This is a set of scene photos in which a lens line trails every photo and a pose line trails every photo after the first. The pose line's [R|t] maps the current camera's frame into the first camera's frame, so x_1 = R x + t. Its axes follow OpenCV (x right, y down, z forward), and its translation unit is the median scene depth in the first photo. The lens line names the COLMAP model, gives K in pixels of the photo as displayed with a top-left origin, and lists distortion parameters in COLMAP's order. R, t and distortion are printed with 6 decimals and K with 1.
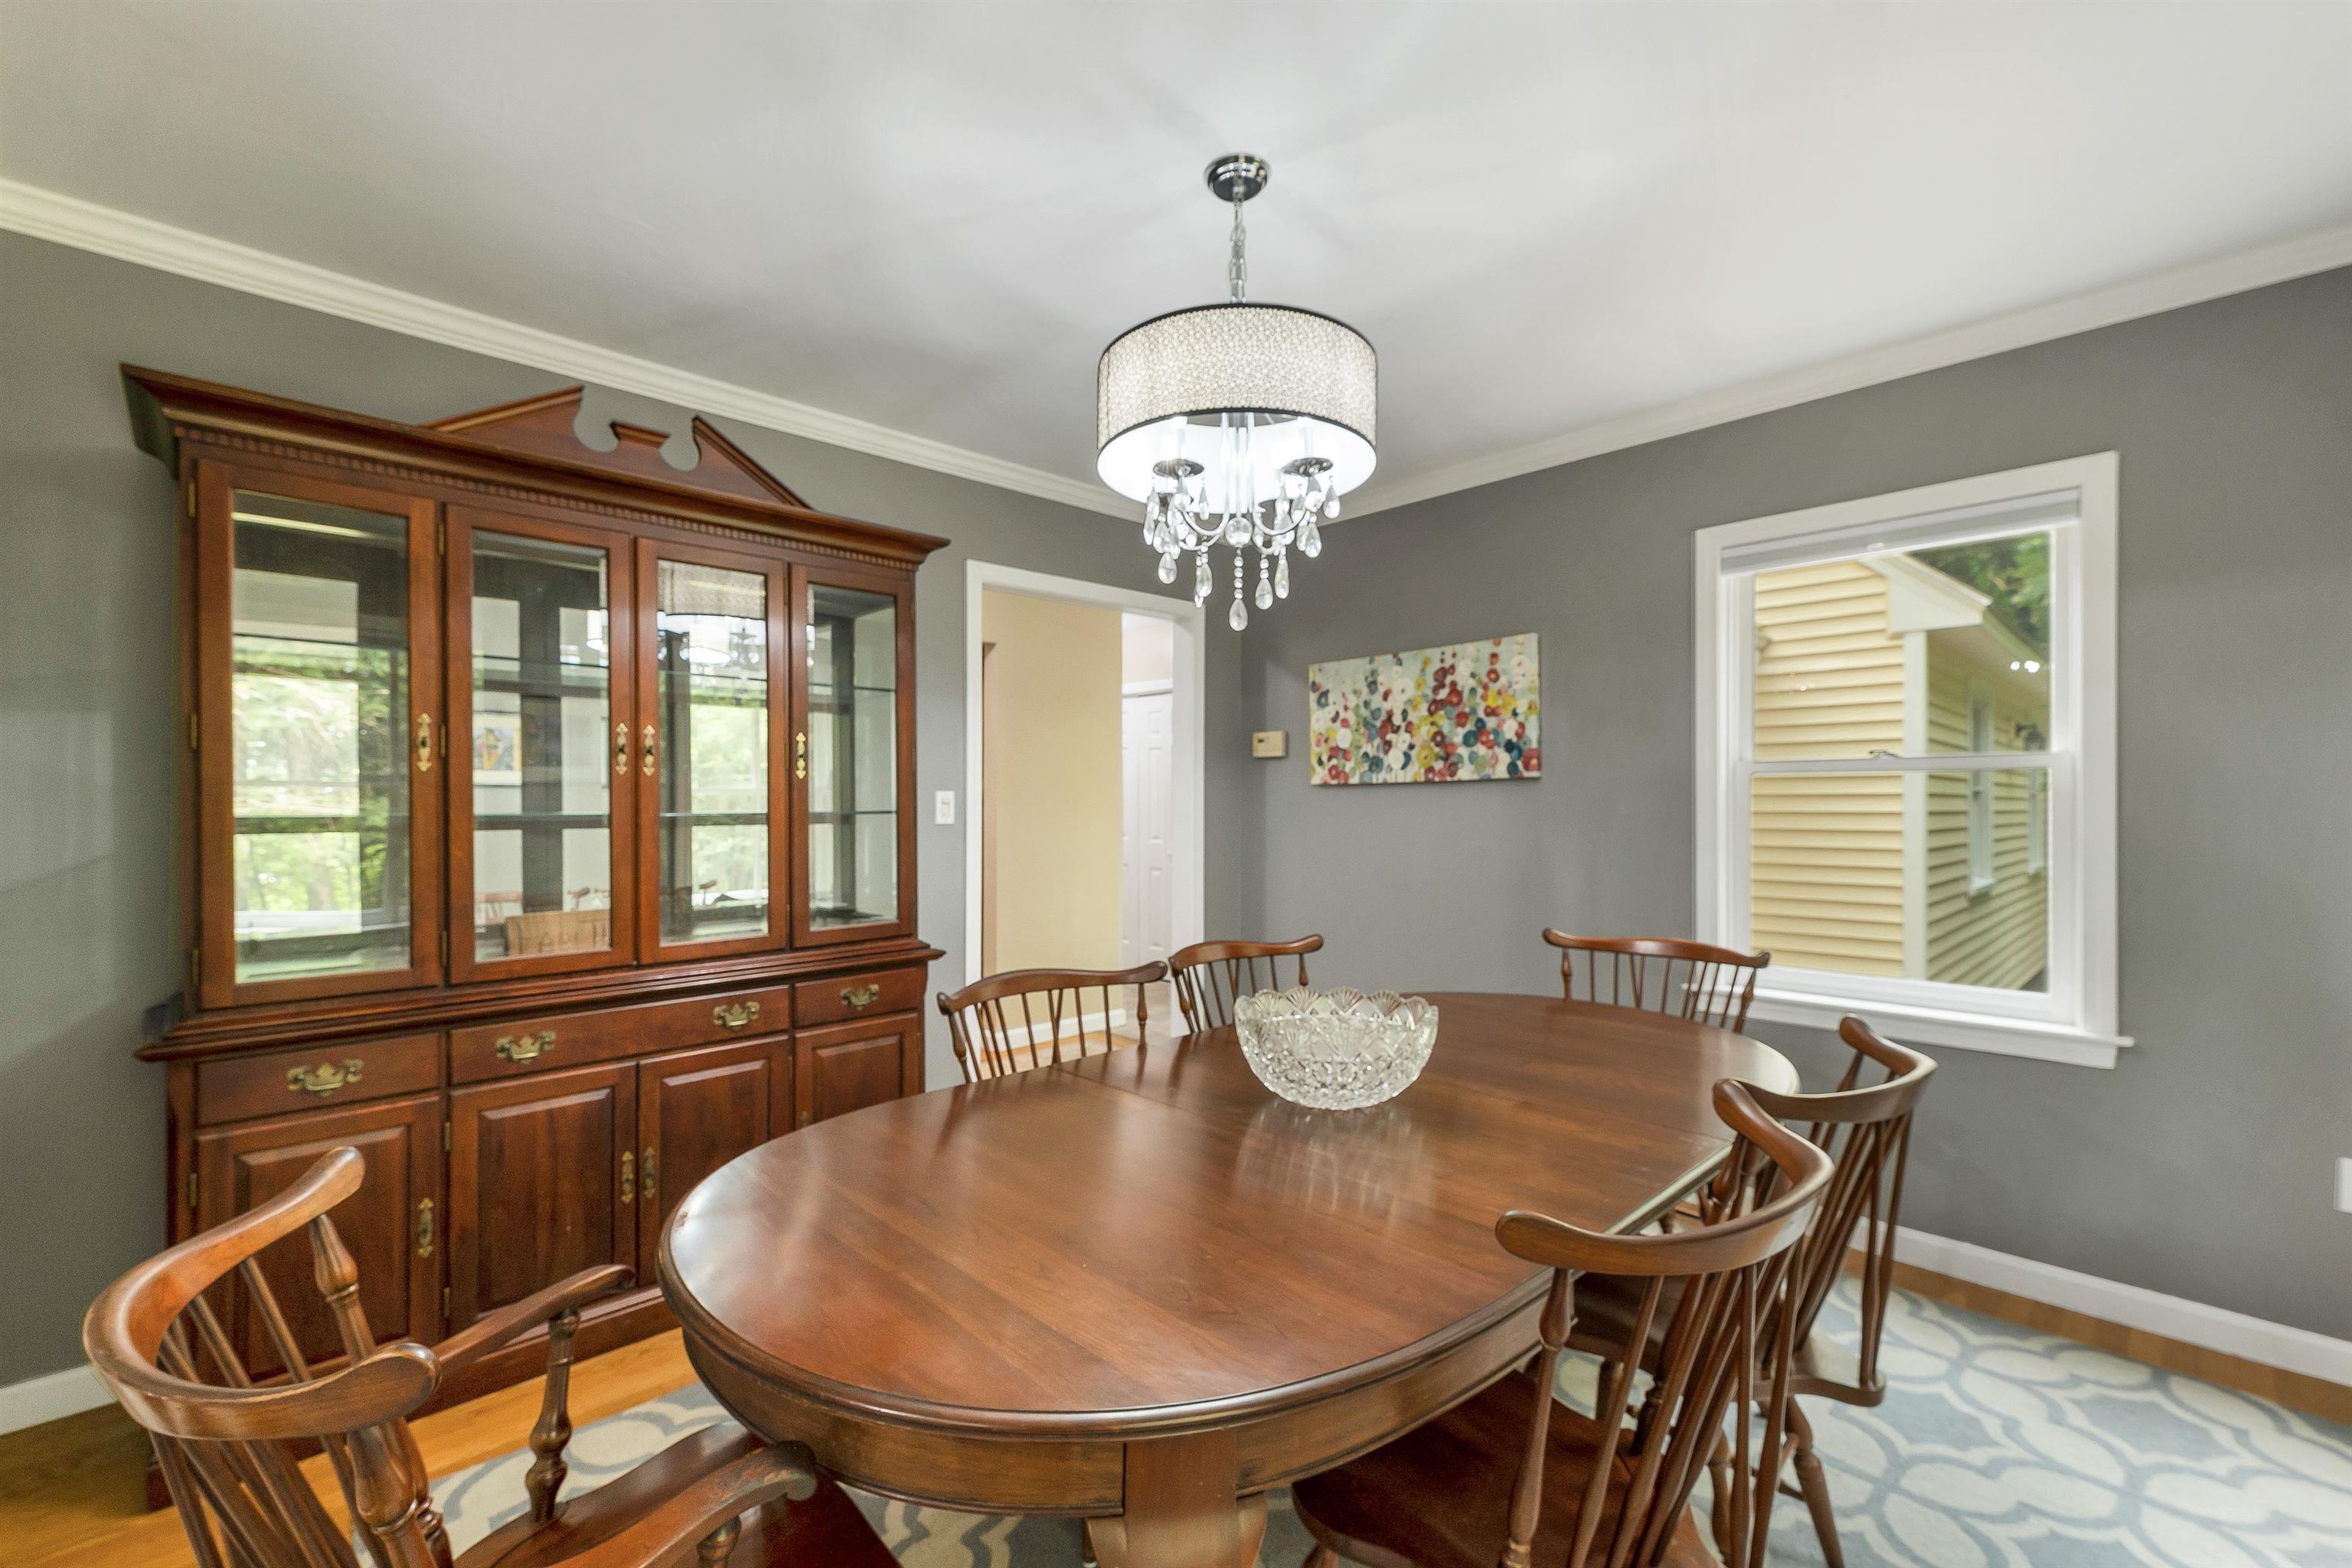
lens RADIAL K [[990.0, 0, 1176.0], [0, 990.0, 799.5], [0, 0, 1]] dist [0.009543, -0.000043]
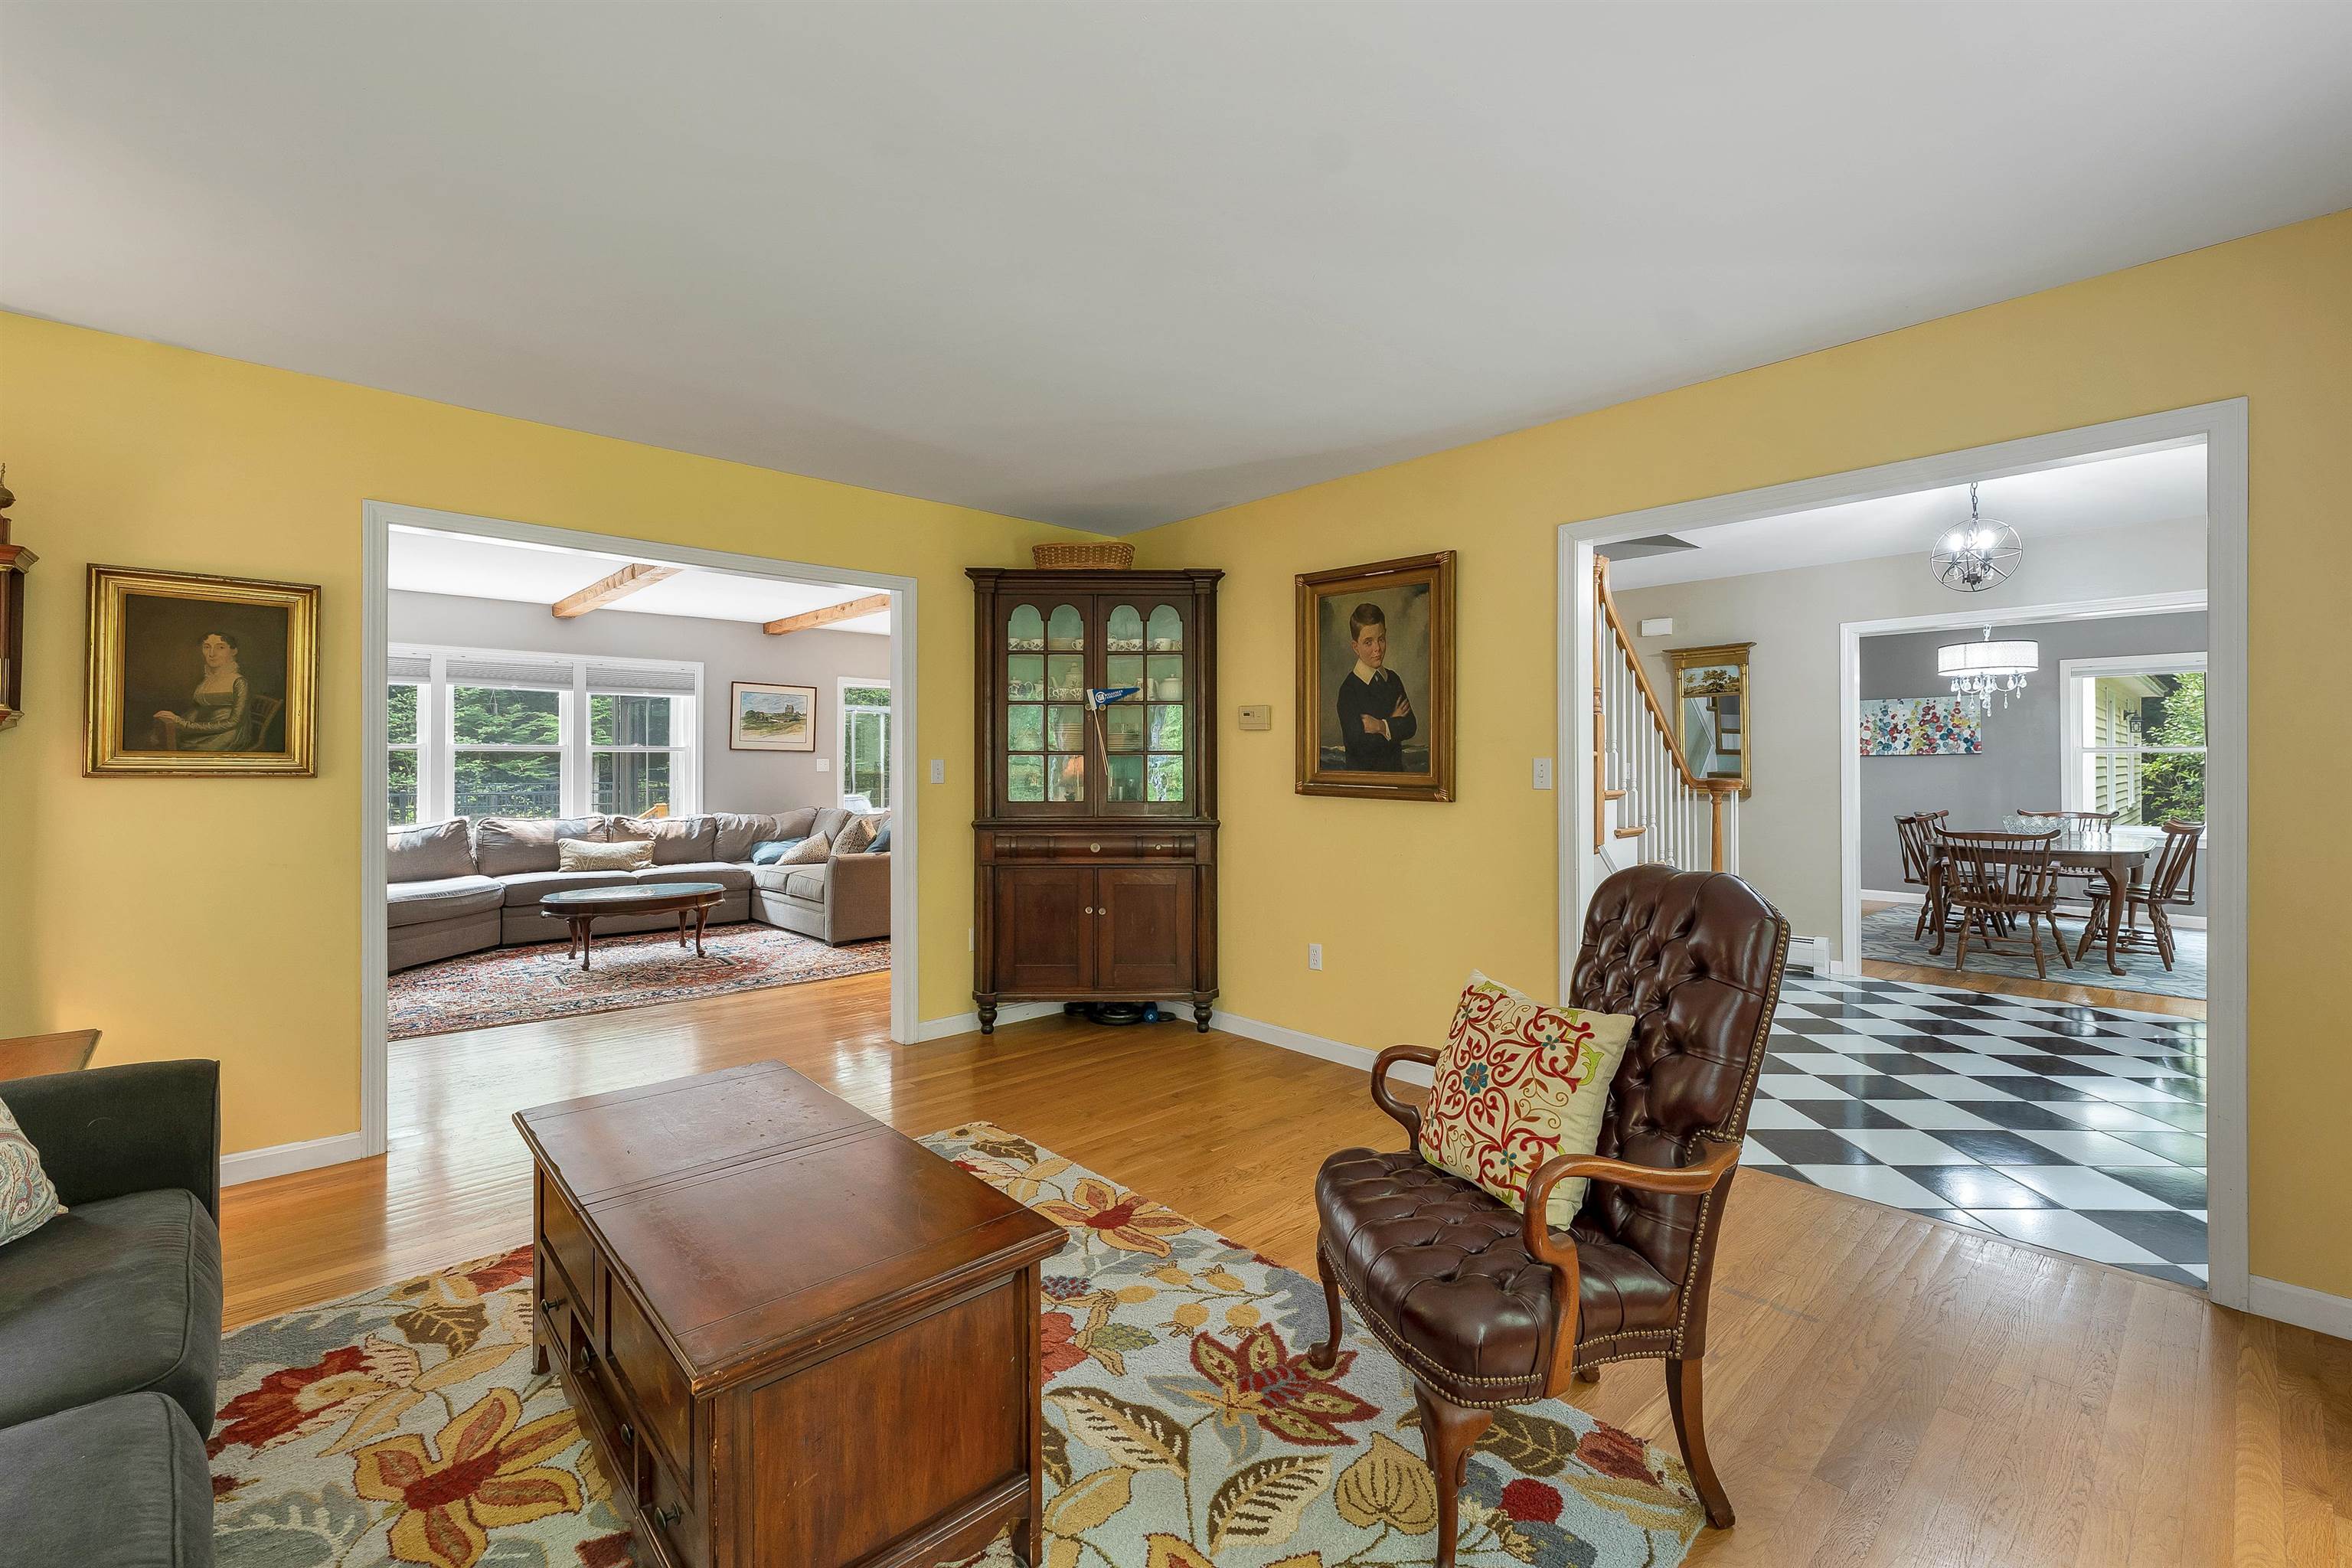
lens RADIAL K [[975.5, 0, 1179.5], [0, 975.5, 761.1], [0, 0, 1]] dist [-0.003370, -0.000033]
pose [[0.999735, -0.003697, -0.022719, -1.415478], [0.003752, 0.999990, 0.002371, -0.014811], [0.022710, -0.002456, 0.999739, -1.314170]]
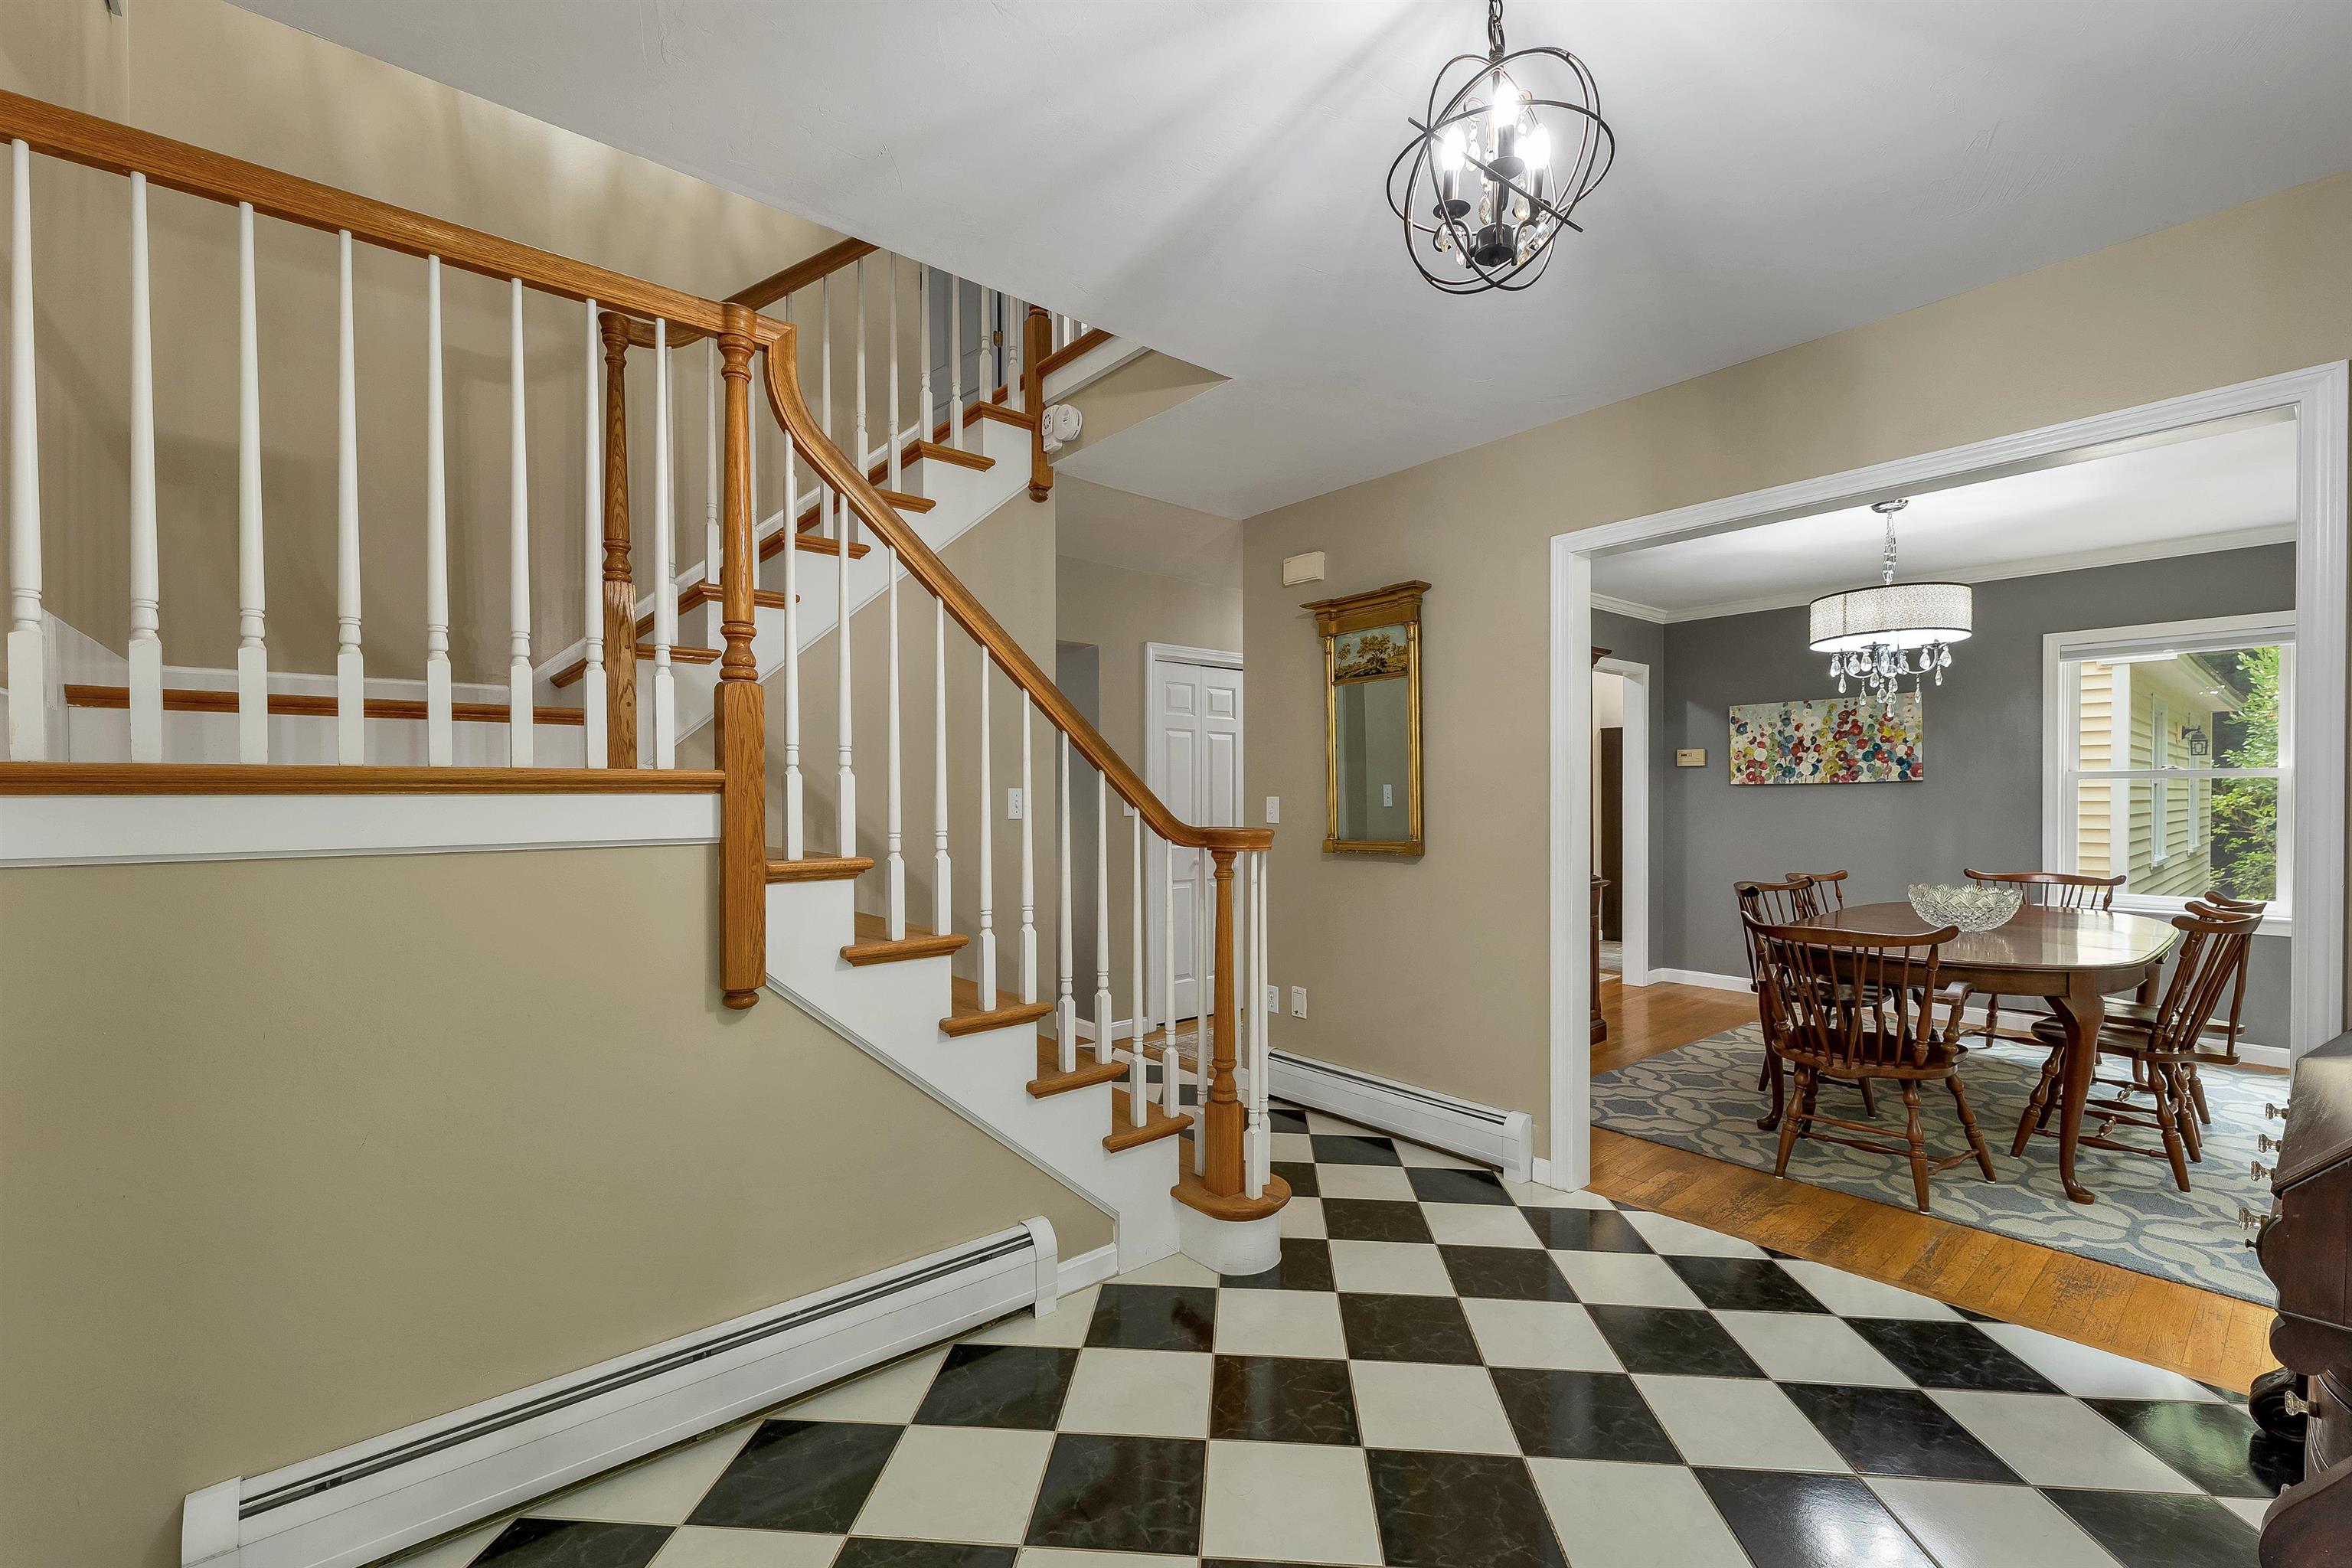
lens RADIAL K [[977.5, 0, 1165.3], [0, 977.5, 811.2], [0, 0, 1]] dist [-0.000922, -0.000758]
pose [[0.997230, -0.002117, -0.074344, -0.676626], [0.003705, 0.999768, 0.021231, -0.010279], [0.074282, -0.021448, 0.997007, -0.615107]]
